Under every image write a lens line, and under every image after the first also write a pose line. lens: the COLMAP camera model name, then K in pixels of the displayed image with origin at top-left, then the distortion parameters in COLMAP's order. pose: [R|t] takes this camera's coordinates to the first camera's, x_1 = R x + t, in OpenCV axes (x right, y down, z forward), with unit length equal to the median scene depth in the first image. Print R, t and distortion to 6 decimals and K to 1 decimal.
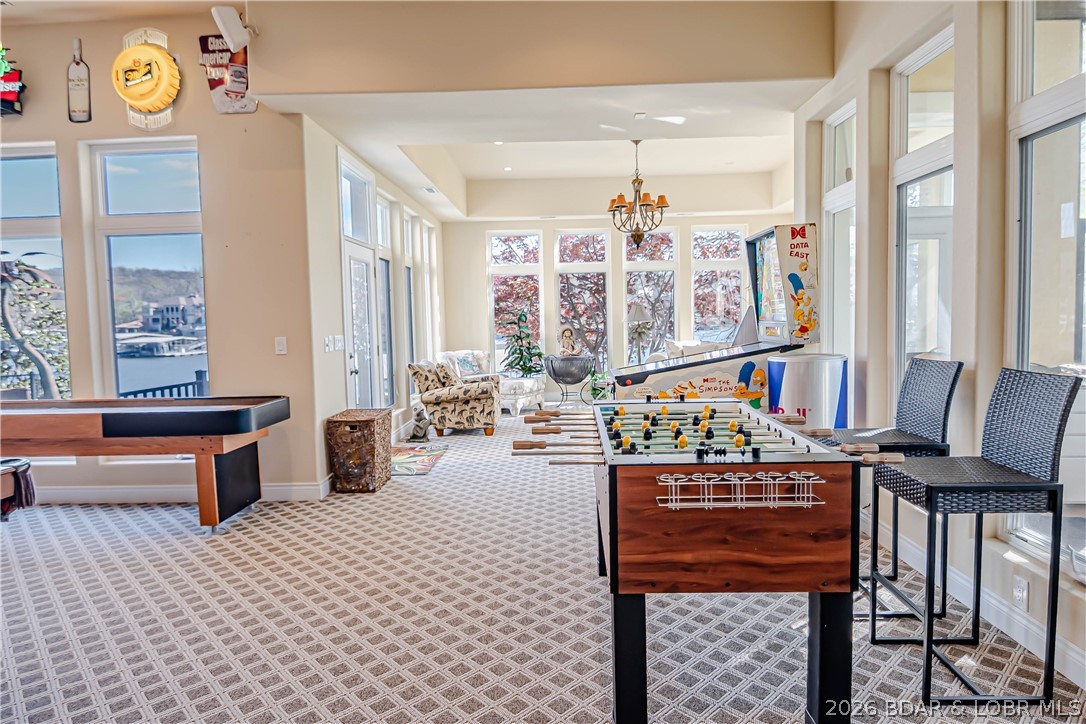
lens RADIAL K [[642.7, 0, 547.8], [0, 642.7, 358.8], [0, 0, 1]] dist [0.003114, -0.015426]
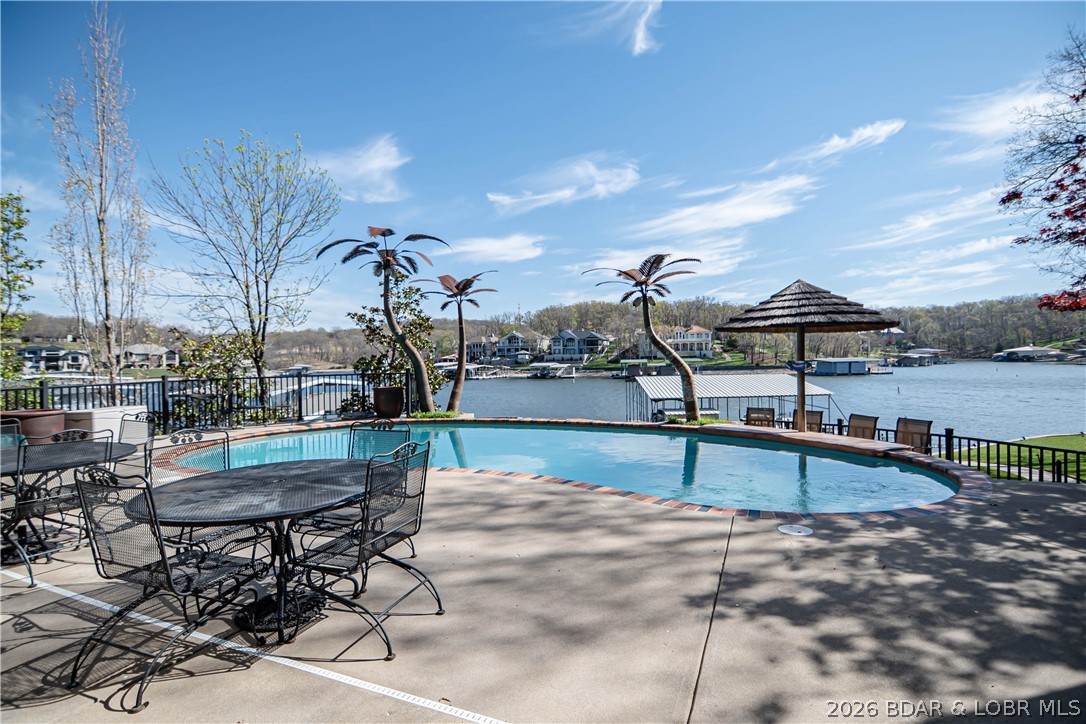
lens RADIAL K [[524.8, 0, 540.3], [0, 524.8, 359.9], [0, 0, 1]] dist [-0.010480, -0.006428]
pose [[0.919927, 0.005253, -0.392055, -1.287220], [-0.025297, 0.998622, -0.045977, 0.144866], [0.391274, 0.052213, 0.918792, 1.472219]]
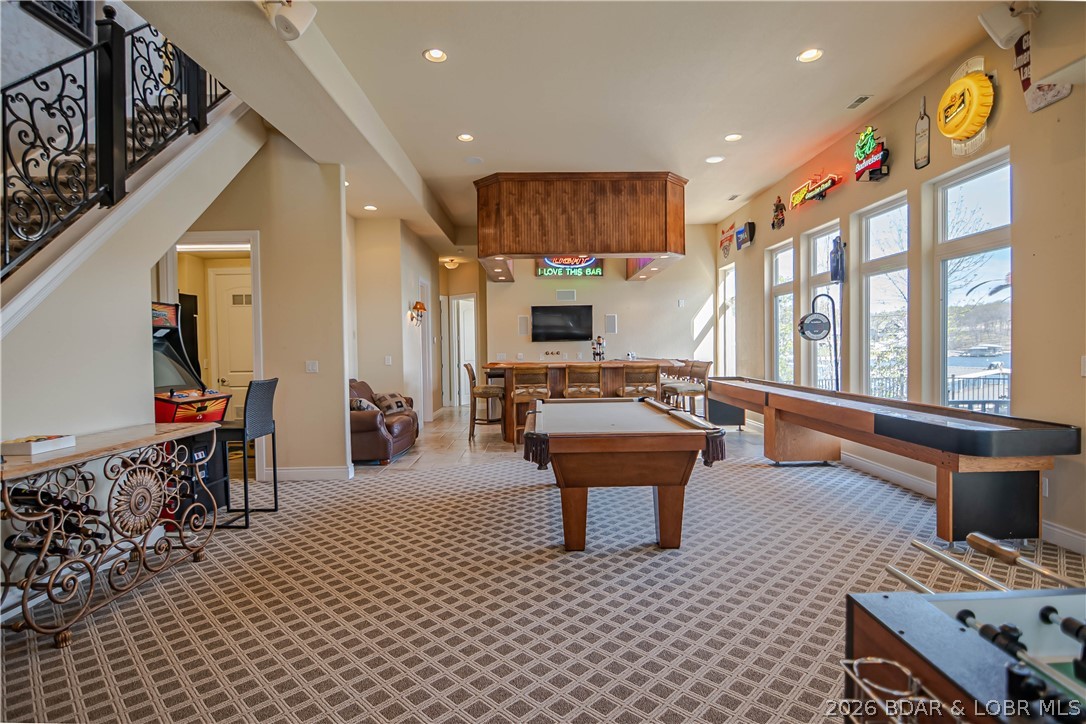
lens RADIAL K [[524.8, 0, 548.4], [0, 524.8, 369.1], [0, 0, 1]] dist [-0.010480, -0.006428]
pose [[0.049149, 0.063775, -0.996753, 0.214706], [-0.047856, 0.996964, 0.061429, -0.025213], [0.997644, 0.044682, 0.052052, 0.278810]]
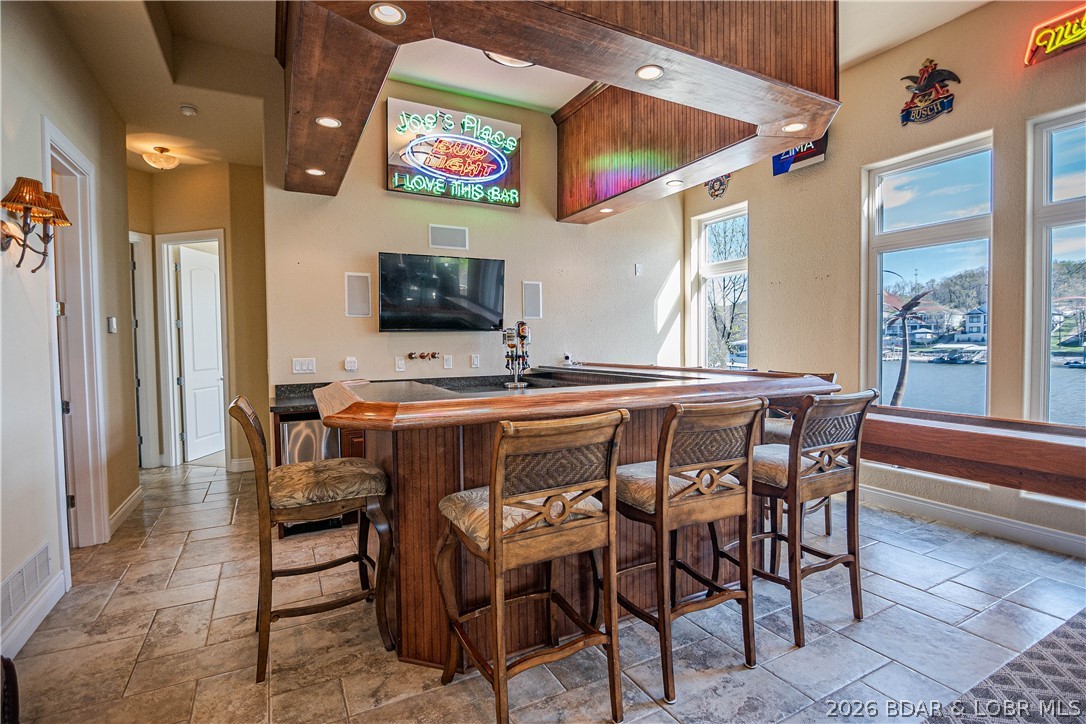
lens RADIAL K [[524.8, 0, 548.2], [0, 524.8, 358.3], [0, 0, 1]] dist [-0.010480, -0.006428]
pose [[0.492581, 0.046342, -0.869032, -0.897094], [-0.054170, 0.998278, 0.022530, 0.007566], [0.868579, 0.035978, 0.494243, 0.117426]]
